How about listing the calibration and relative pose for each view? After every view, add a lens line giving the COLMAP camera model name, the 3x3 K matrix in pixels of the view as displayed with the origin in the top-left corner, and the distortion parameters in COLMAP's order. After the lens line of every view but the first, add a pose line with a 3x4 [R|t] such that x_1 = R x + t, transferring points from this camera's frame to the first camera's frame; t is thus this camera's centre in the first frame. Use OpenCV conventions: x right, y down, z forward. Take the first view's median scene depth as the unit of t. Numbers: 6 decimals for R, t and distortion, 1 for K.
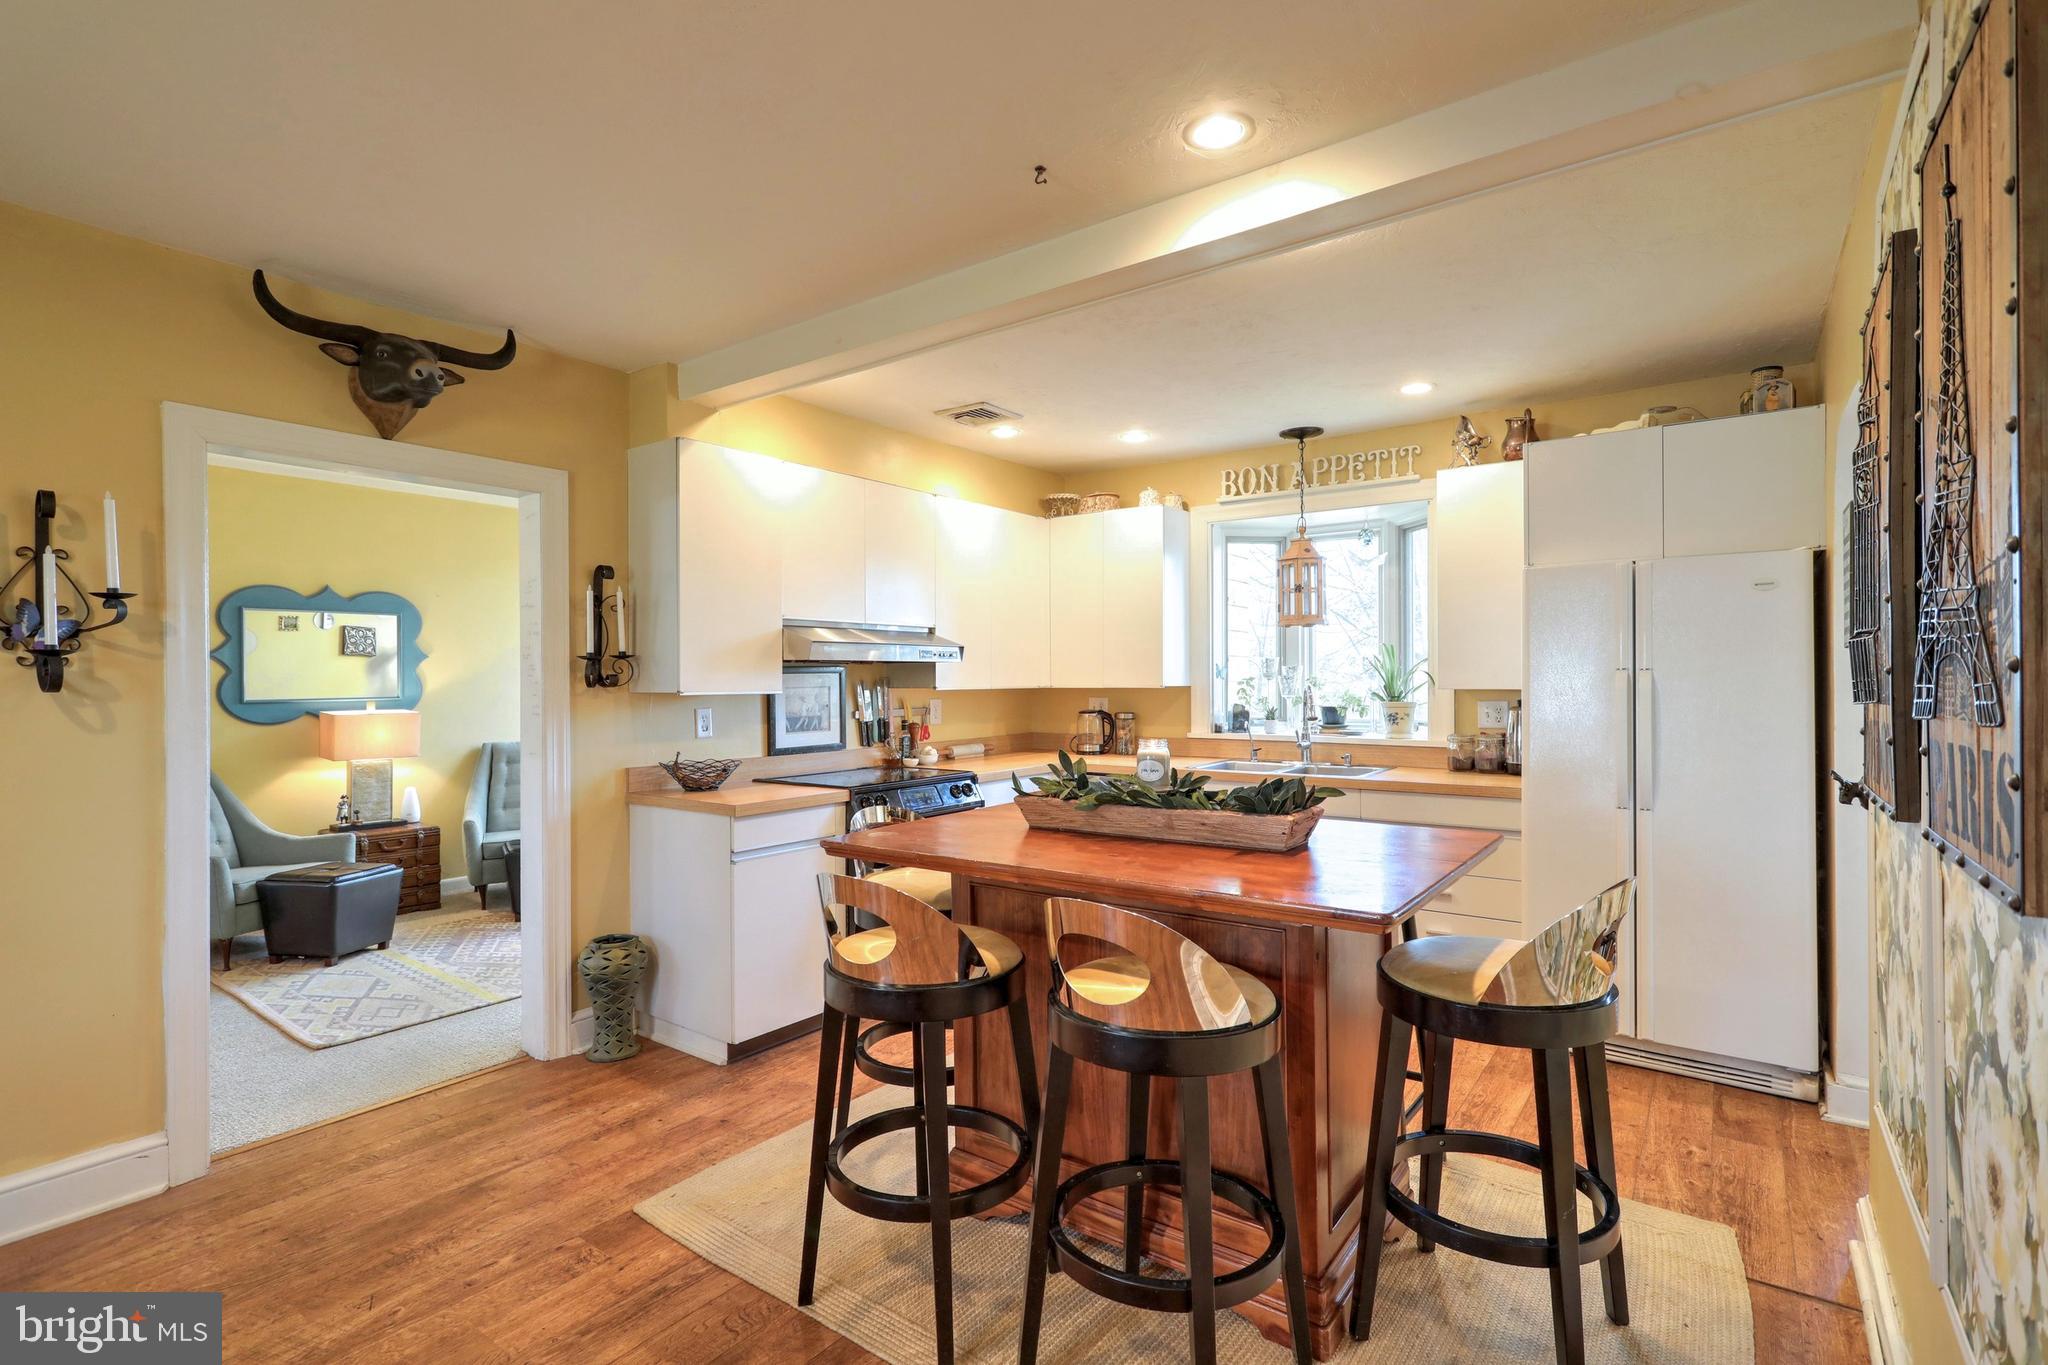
lens RADIAL K [[988.7, 0, 1024.0], [0, 988.7, 682.5], [0, 0, 1]] dist [-0.000691, -0.000058]
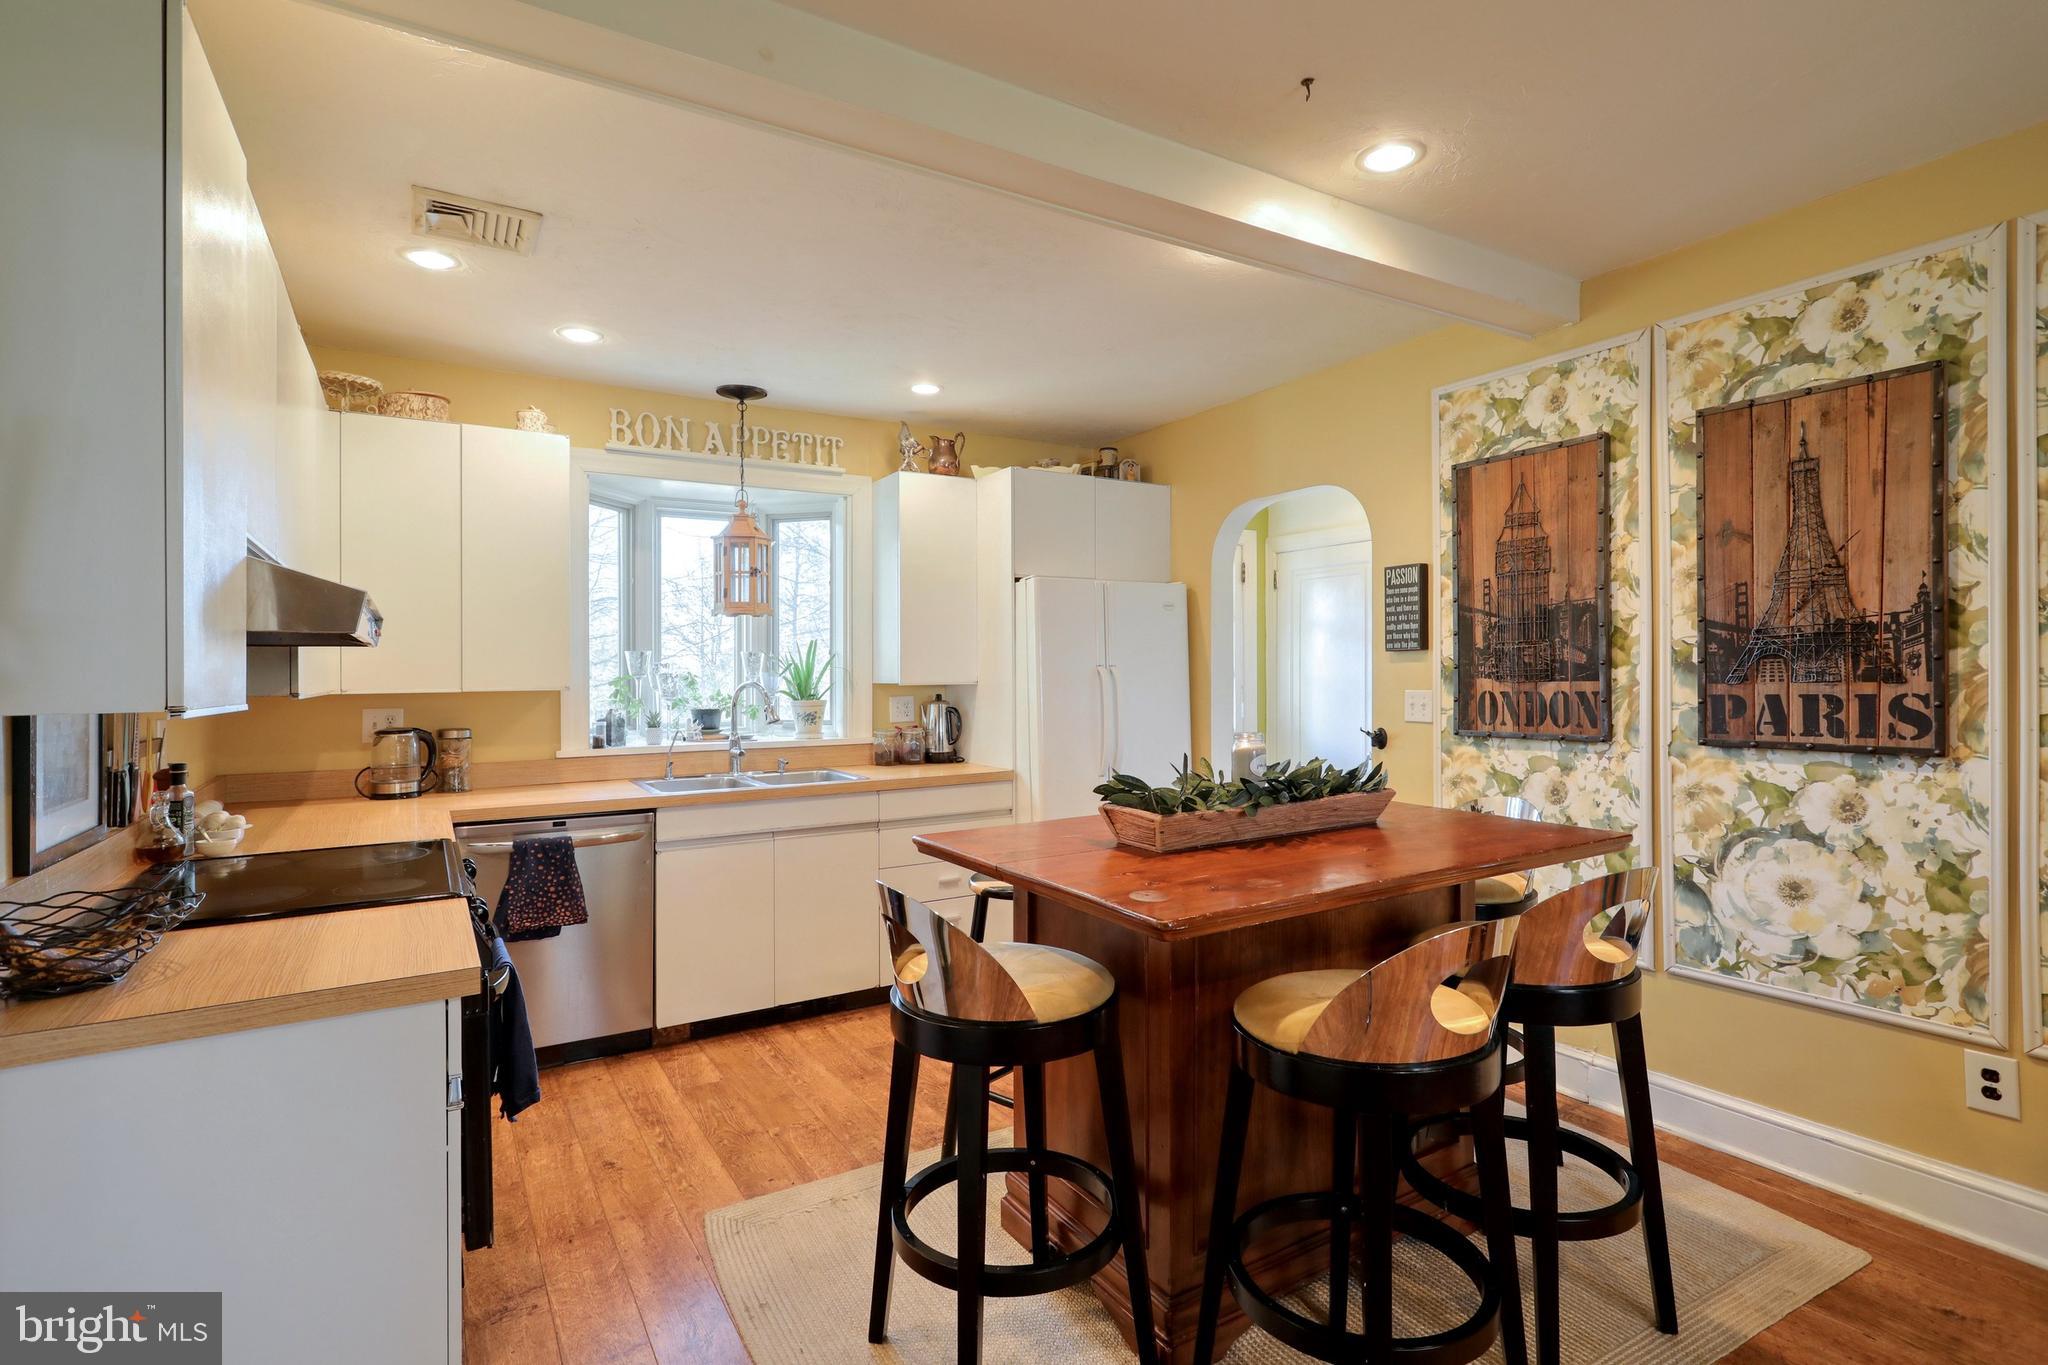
lens RADIAL K [[988.7, 0, 1024.0], [0, 988.7, 682.5], [0, 0, 1]] dist [-0.000691, -0.000058]
pose [[0.369888, -0.009731, 0.929025, -0.433668], [0.010808, 0.999923, 0.006170, -0.001120], [-0.929013, 0.007759, 0.369965, 0.451713]]
